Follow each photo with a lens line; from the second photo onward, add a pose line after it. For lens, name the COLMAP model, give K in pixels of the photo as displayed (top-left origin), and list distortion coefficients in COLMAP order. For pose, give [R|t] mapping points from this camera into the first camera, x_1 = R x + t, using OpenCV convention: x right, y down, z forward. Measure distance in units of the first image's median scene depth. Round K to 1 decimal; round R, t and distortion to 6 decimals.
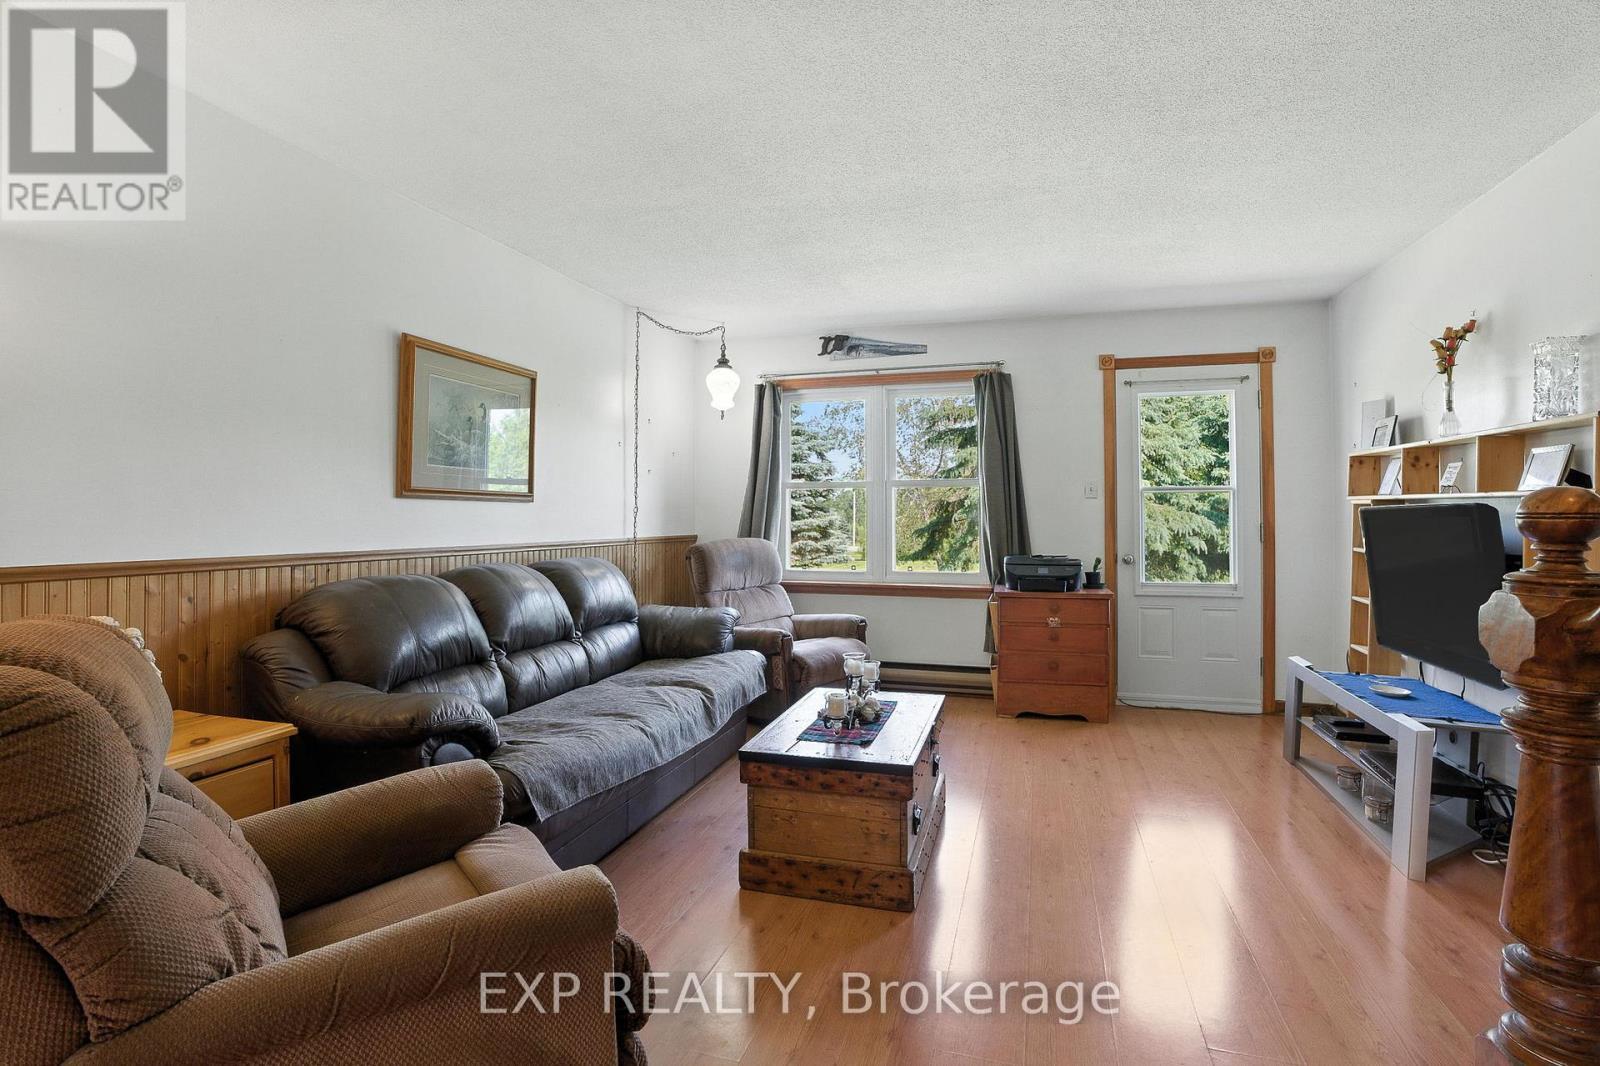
lens RADIAL K [[764.0, 0, 801.4], [0, 764.0, 519.5], [0, 0, 1]] dist [-0.006687, 0.001757]
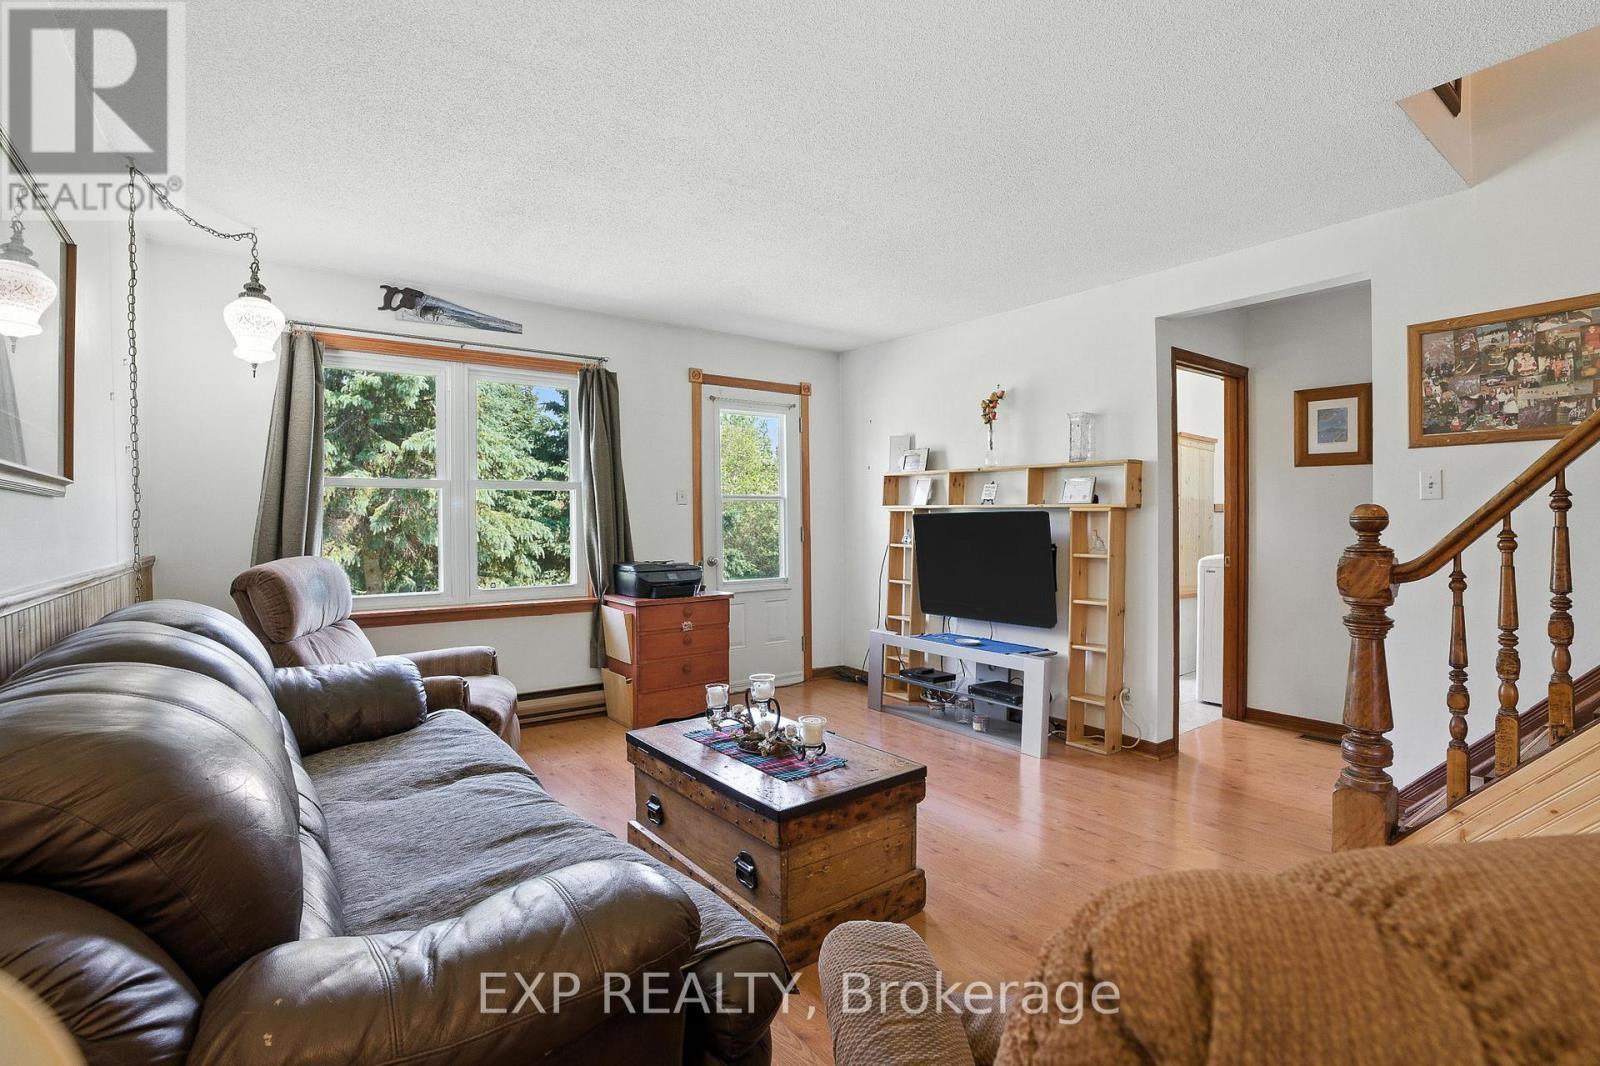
lens RADIAL K [[764.0, 0, 800.9], [0, 764.0, 529.8], [0, 0, 1]] dist [-0.006687, 0.001757]
pose [[0.613391, -0.012937, 0.789673, -0.341246], [0.009416, 0.999915, 0.009068, -0.001050], [-0.789723, 0.001873, 0.613461, 0.231199]]
